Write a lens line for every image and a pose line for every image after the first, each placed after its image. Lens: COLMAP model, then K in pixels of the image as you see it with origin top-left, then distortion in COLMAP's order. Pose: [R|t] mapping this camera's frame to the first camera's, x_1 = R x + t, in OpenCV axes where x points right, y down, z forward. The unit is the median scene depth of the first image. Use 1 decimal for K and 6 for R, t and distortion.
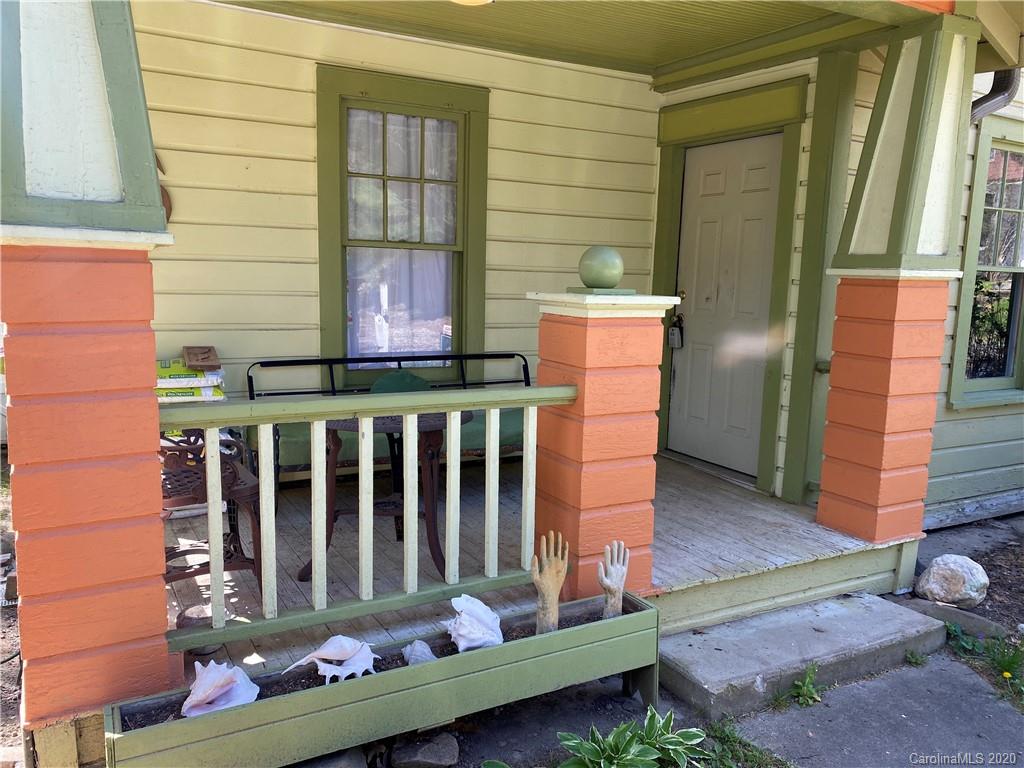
lens RADIAL K [[784.4, 0, 519.7], [0, 784.4, 382.6], [0, 0, 1]] dist [0.052583, -0.062302]
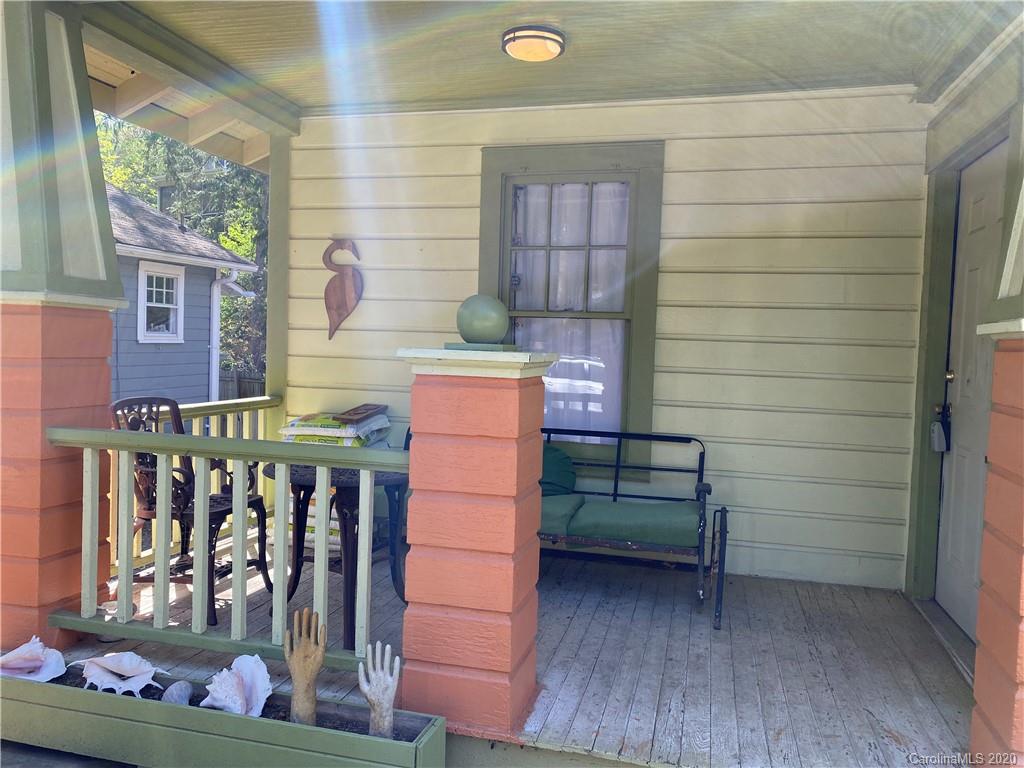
lens RADIAL K [[784.4, 0, 516.4], [0, 784.4, 375.7], [0, 0, 1]] dist [0.052583, -0.062302]
pose [[0.725354, 0.023952, -0.687959, 0.508106], [-0.111359, 0.990314, -0.082933, -0.013970], [0.679309, 0.136766, 0.720996, 0.296445]]
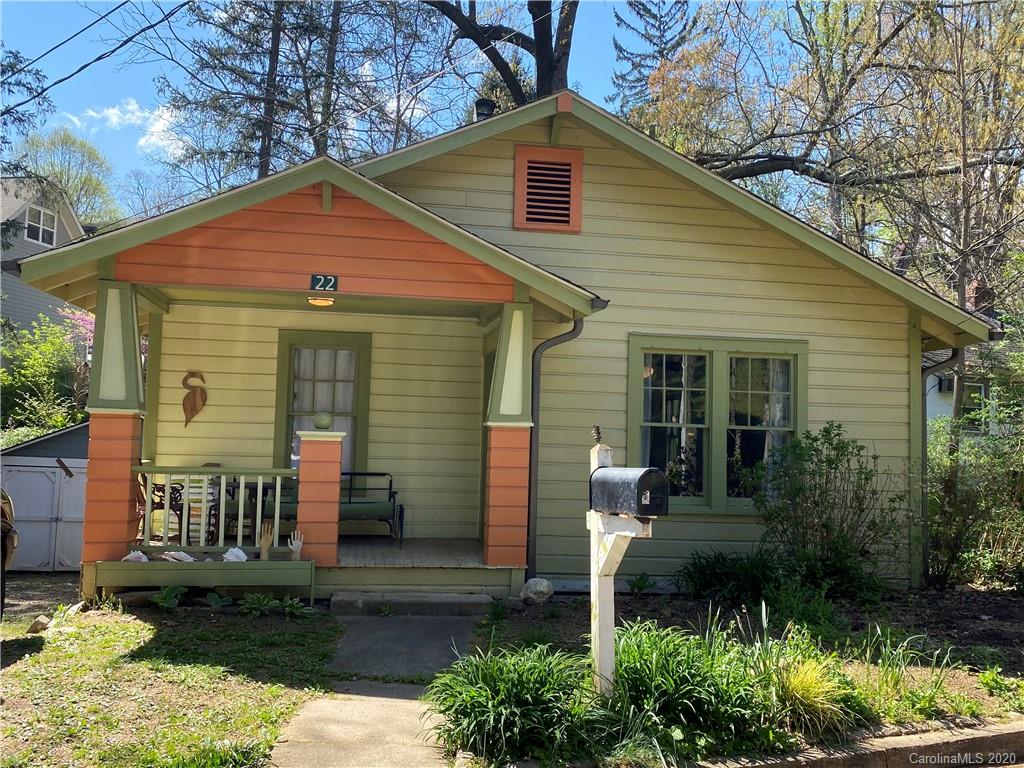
lens RADIAL K [[885.0, 0, 510.0], [0, 885.0, 377.1], [0, 0, 1]] dist [0.033975, -0.009808]
pose [[0.939183, -0.027057, -0.342349, 1.100245], [-0.049487, 0.975824, -0.212884, 0.187909], [0.339833, 0.216879, 0.915138, -0.904859]]
